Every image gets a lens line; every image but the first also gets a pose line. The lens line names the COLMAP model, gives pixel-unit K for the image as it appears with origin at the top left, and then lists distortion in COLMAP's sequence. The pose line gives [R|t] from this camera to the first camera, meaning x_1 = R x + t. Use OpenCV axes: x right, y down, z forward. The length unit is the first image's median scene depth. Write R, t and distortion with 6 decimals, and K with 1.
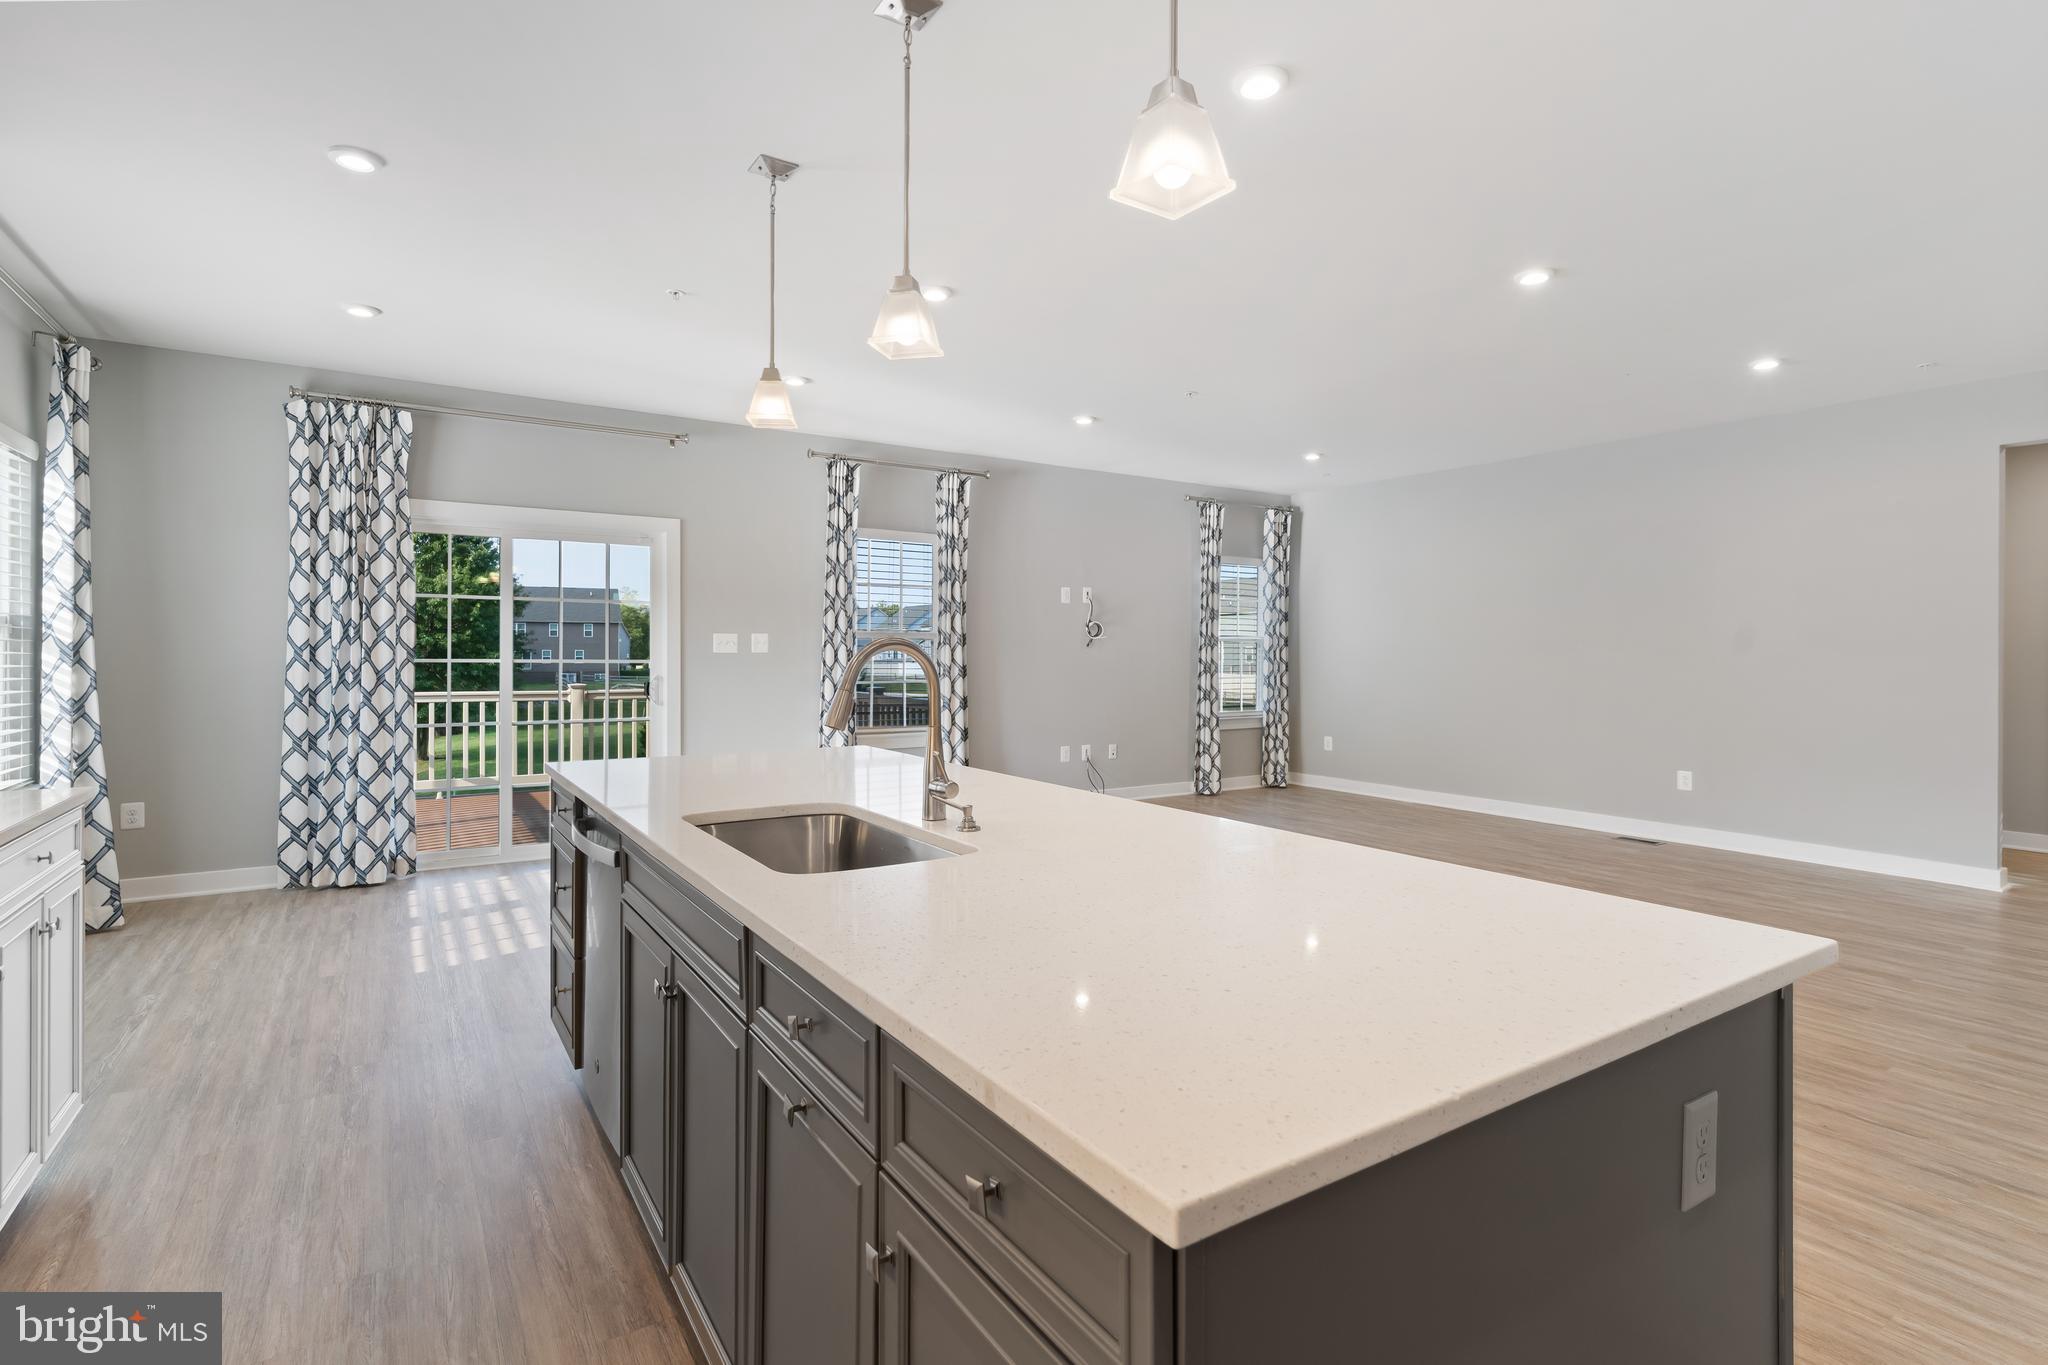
lens RADIAL K [[985.8, 0, 1019.9], [0, 985.8, 657.7], [0, 0, 1]] dist [0.002971, -0.002840]
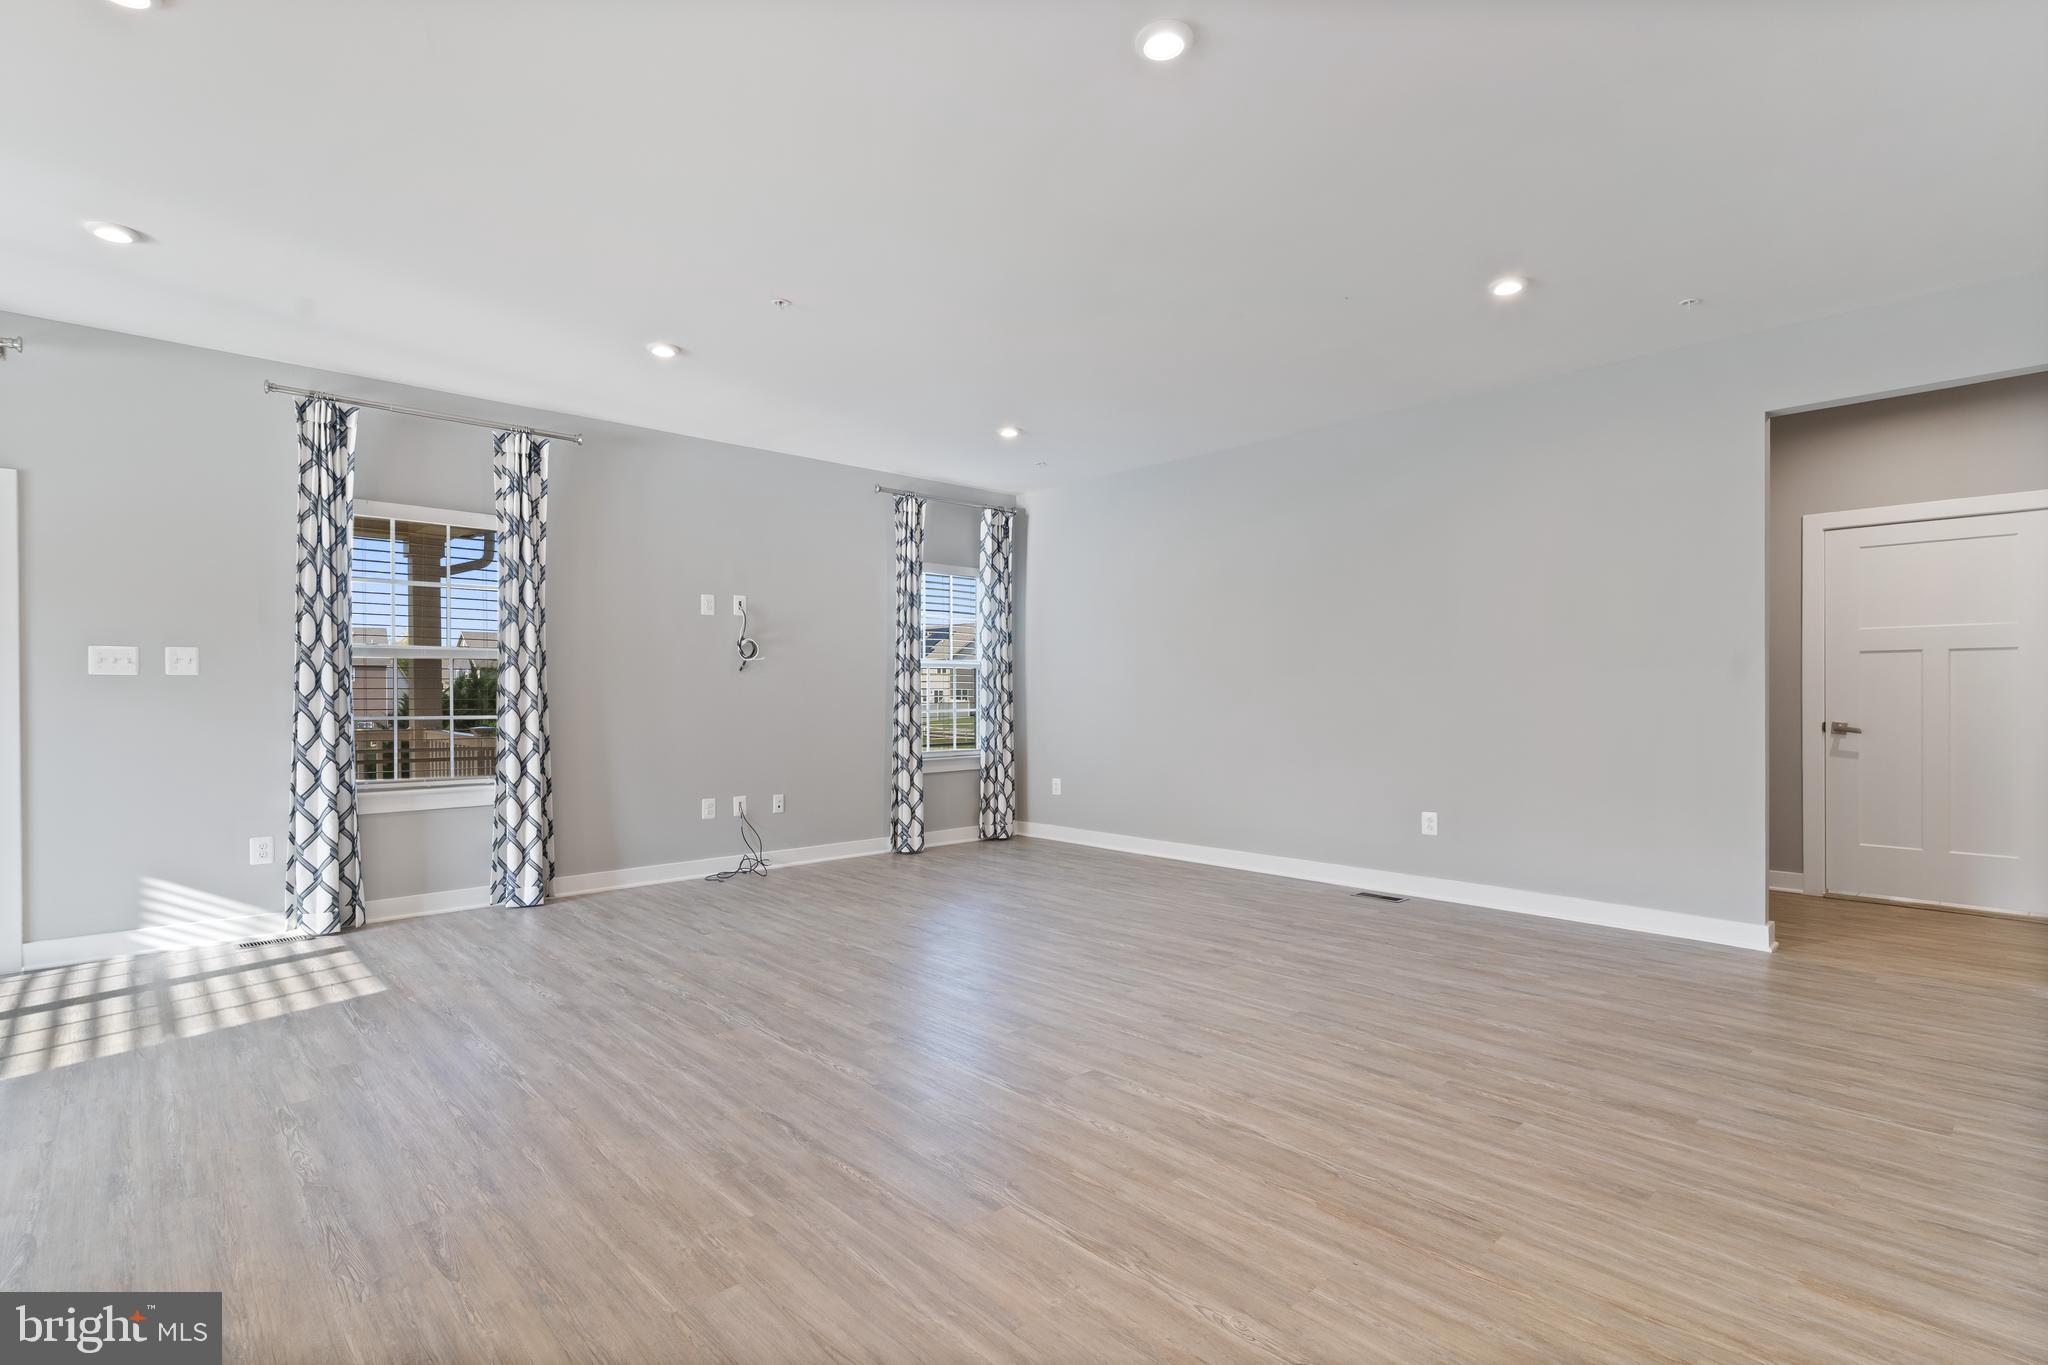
lens RADIAL K [[985.8, 0, 1015.7], [0, 985.8, 702.3], [0, 0, 1]] dist [0.002971, -0.002840]
pose [[0.985844, -0.008700, 0.167441, 0.153546], [0.008393, 0.999962, 0.002541, 0.013618], [-0.167456, -0.001100, 0.985879, 0.190704]]
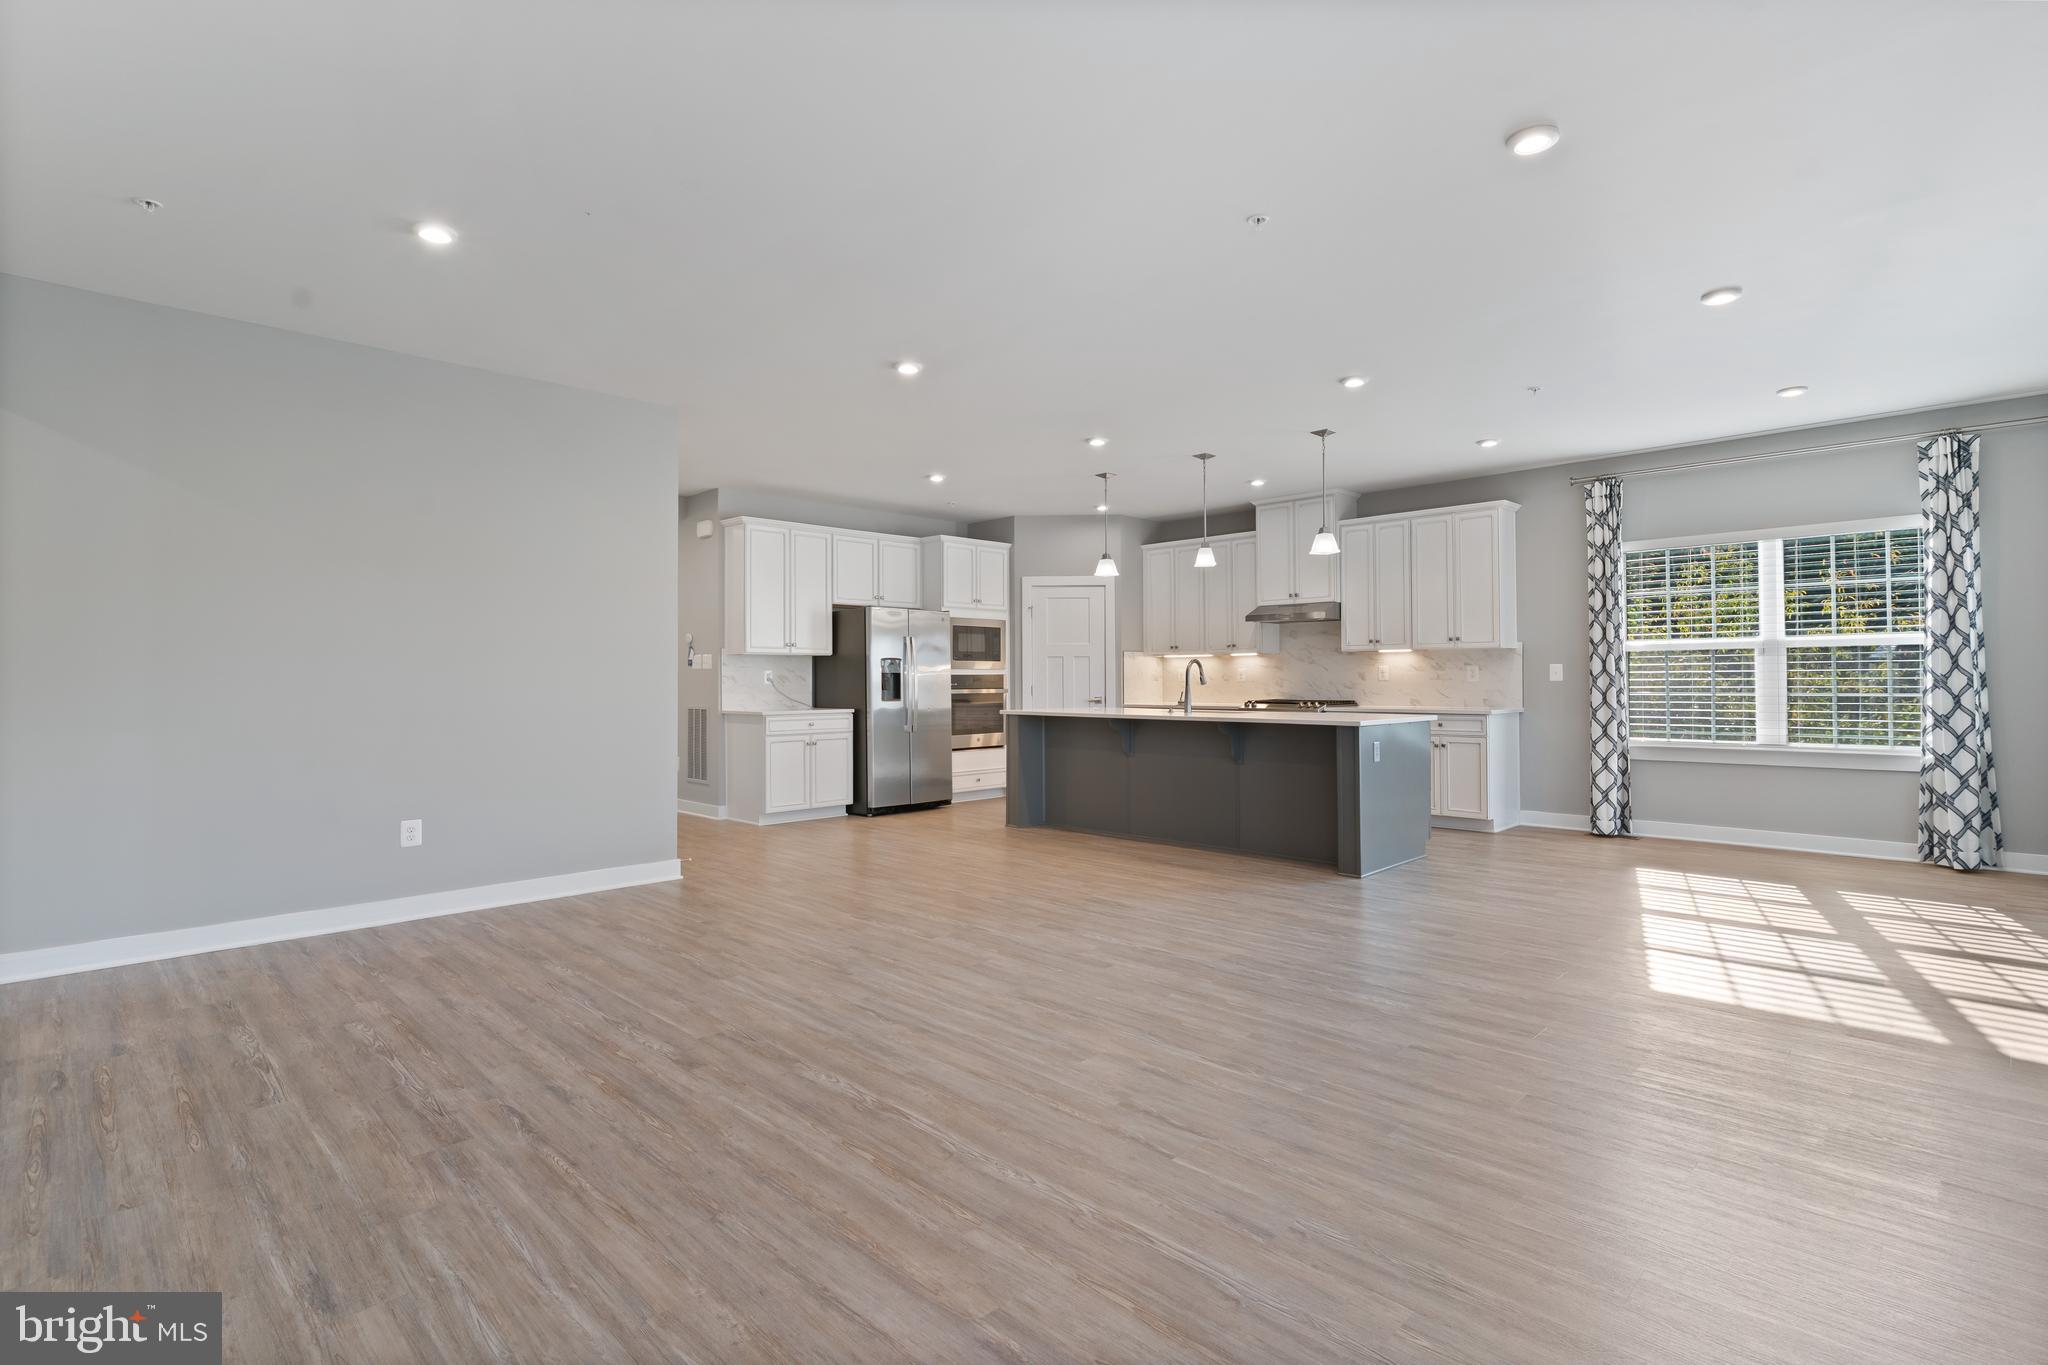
lens RADIAL K [[985.8, 0, 1036.9], [0, 985.8, 663.5], [0, 0, 1]] dist [0.002971, -0.002840]
pose [[-0.973620, -0.003015, -0.228154, 0.309777], [-0.000920, 0.999956, -0.009291, 0.006771], [0.228172, -0.008836, -0.973581, 1.087463]]
